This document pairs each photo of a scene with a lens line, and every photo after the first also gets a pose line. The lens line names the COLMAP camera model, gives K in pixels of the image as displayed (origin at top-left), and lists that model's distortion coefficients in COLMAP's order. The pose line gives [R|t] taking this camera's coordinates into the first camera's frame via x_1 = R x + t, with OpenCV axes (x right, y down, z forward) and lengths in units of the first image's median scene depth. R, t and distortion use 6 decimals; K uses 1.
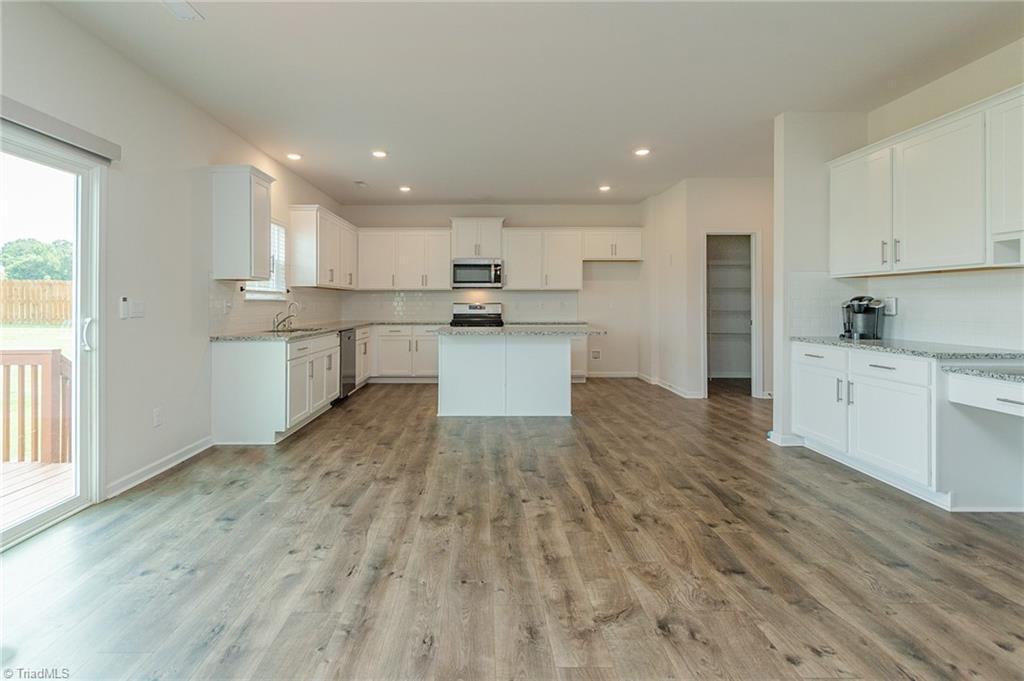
lens RADIAL K [[464.8, 0, 486.1], [0, 464.8, 301.5], [0, 0, 1]] dist [0.003566, 0.000091]
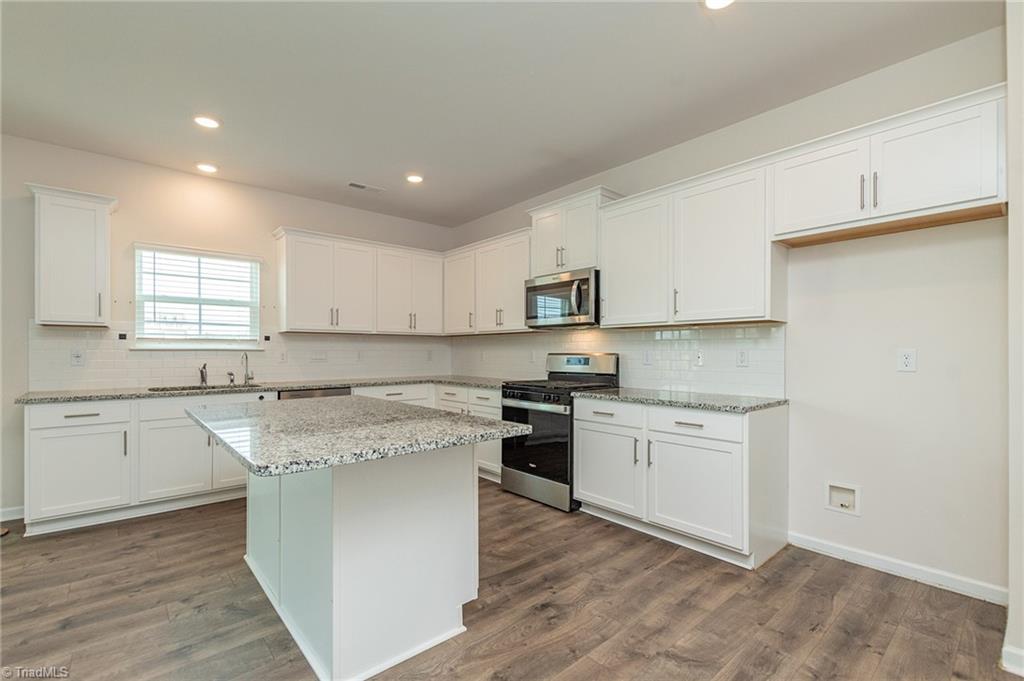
lens RADIAL K [[439.7, 0, 507.3], [0, 439.7, 356.2], [0, 0, 1]] dist [-0.001546, -0.000228]
pose [[0.650974, 0.012552, -0.758996, 0.622998], [0.000589, 0.999855, 0.017041, -0.004115], [0.759100, -0.011540, 0.650872, 1.133567]]
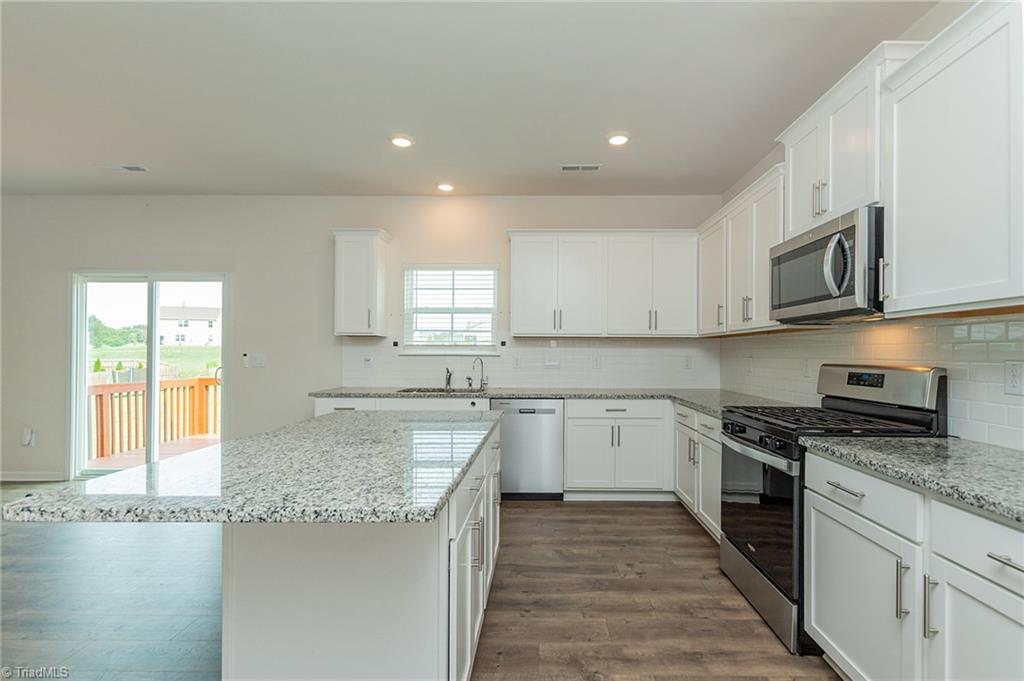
lens RADIAL K [[461.4, 0, 551.4], [0, 461.4, 352.9], [0, 0, 1]] dist [0.002007, 0.000204]
pose [[-0.001411, 0.004744, -0.999988, 0.553126], [0.001564, 0.999988, 0.004742, -0.012697], [0.999998, -0.001557, -0.001418, 1.508455]]
